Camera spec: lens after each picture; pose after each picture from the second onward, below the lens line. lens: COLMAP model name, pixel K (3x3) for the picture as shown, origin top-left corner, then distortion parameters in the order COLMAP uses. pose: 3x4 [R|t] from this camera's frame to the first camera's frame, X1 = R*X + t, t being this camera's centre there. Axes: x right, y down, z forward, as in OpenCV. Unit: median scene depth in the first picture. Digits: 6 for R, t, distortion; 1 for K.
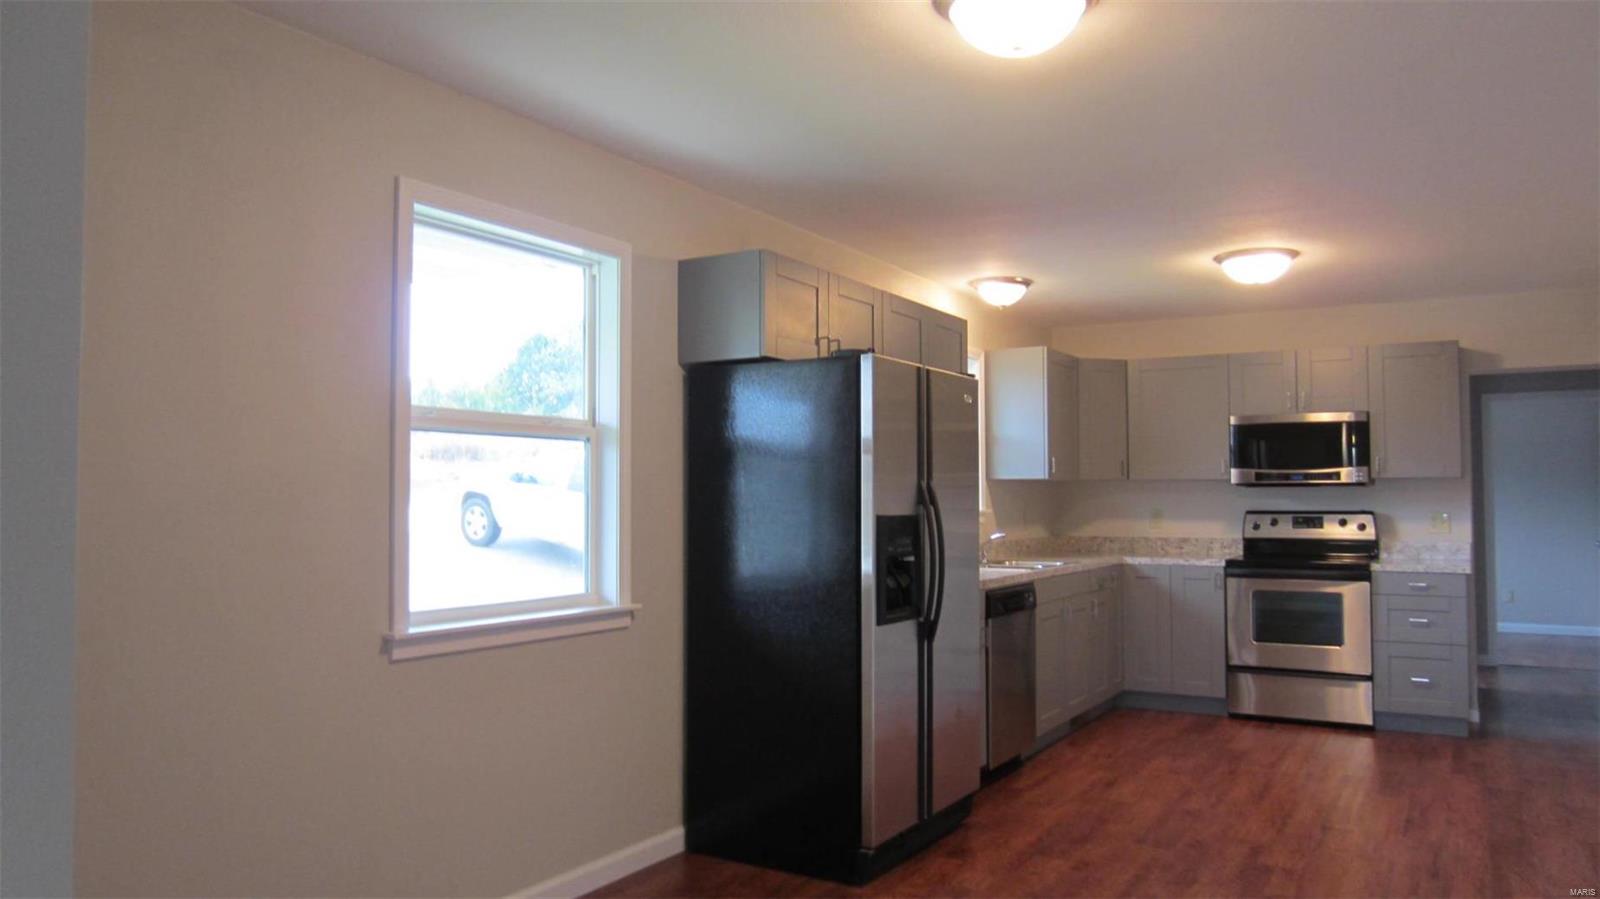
lens RADIAL K [[1144.7, 0, 800.0], [0, 1144.7, 449.5], [0, 0, 1]] dist [-0.034974, 0.006584]
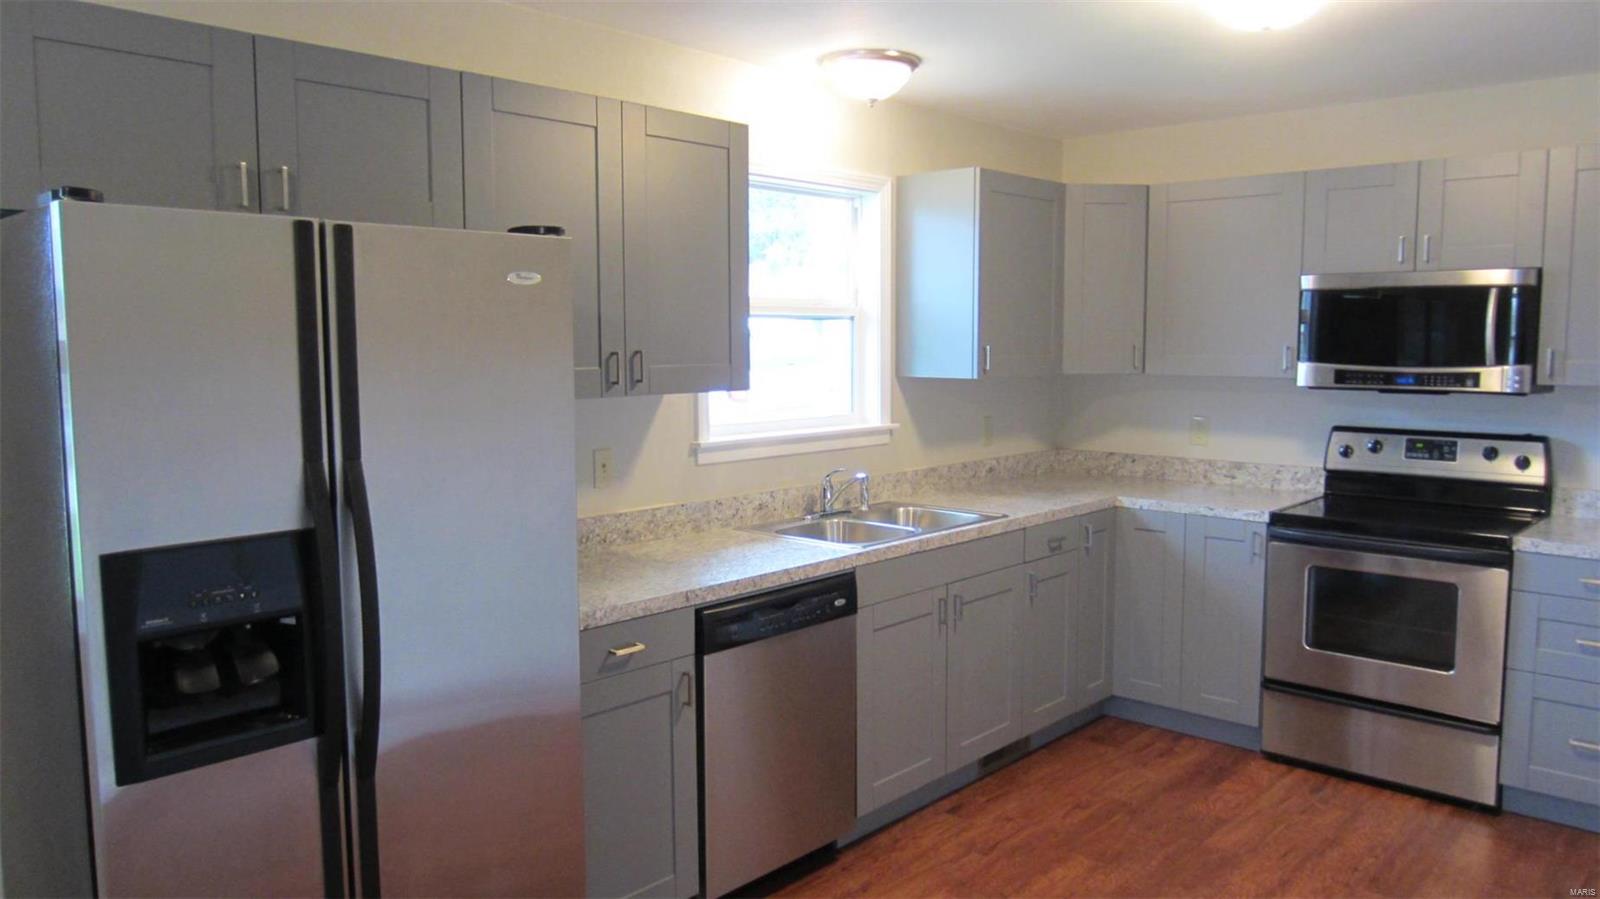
lens RADIAL K [[1144.7, 0, 800.0], [0, 1144.7, 449.5], [0, 0, 1]] dist [-0.034974, 0.006584]
pose [[0.978706, 0.020369, -0.204253, 0.245282], [0.009031, 0.989828, 0.141985, -0.026276], [0.205067, -0.140806, 0.968567, 0.349606]]
